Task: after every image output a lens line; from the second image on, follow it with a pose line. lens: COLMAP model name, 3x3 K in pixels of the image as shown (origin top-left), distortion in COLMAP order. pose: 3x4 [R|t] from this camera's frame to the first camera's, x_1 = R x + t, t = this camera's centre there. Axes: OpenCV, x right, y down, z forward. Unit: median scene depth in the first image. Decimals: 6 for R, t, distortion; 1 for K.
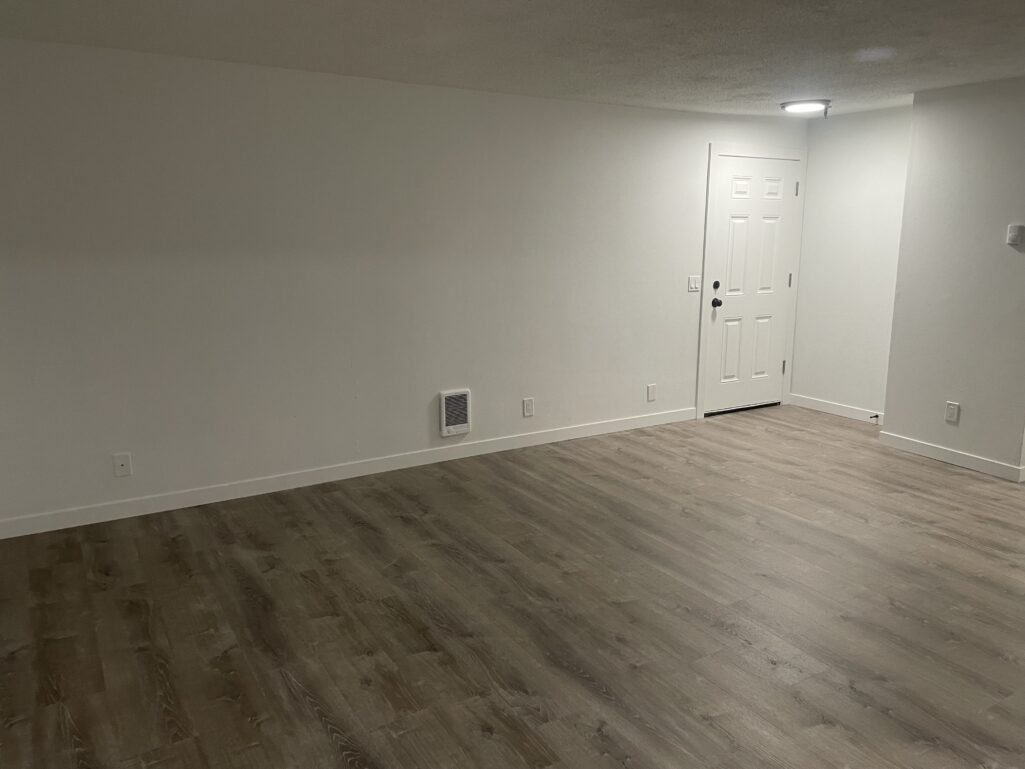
lens RADIAL K [[773.6, 0, 512.2], [0, 773.6, 386.4], [0, 0, 1]] dist [0.089280, -0.116559]
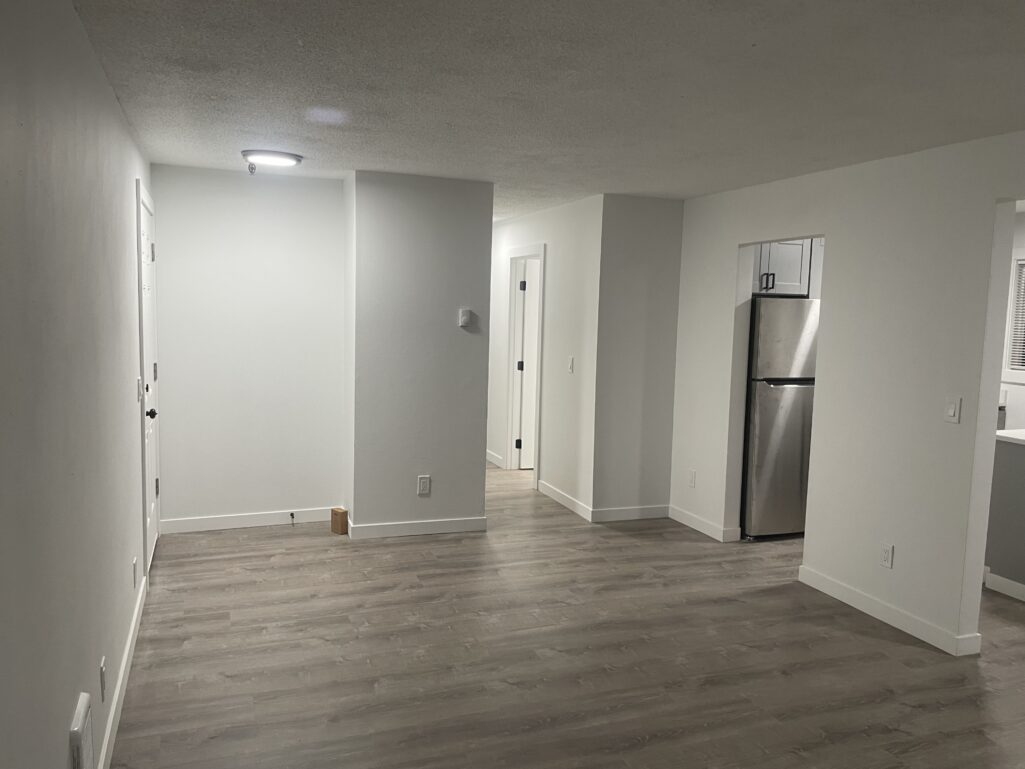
lens RADIAL K [[773.6, 0, 512.2], [0, 773.6, 386.4], [0, 0, 1]] dist [0.089280, -0.116559]
pose [[0.172429, -0.102624, 0.979661, -0.456025], [0.171757, 0.982454, 0.072686, -0.165791], [-0.969932, 0.155731, 0.187030, 0.741175]]
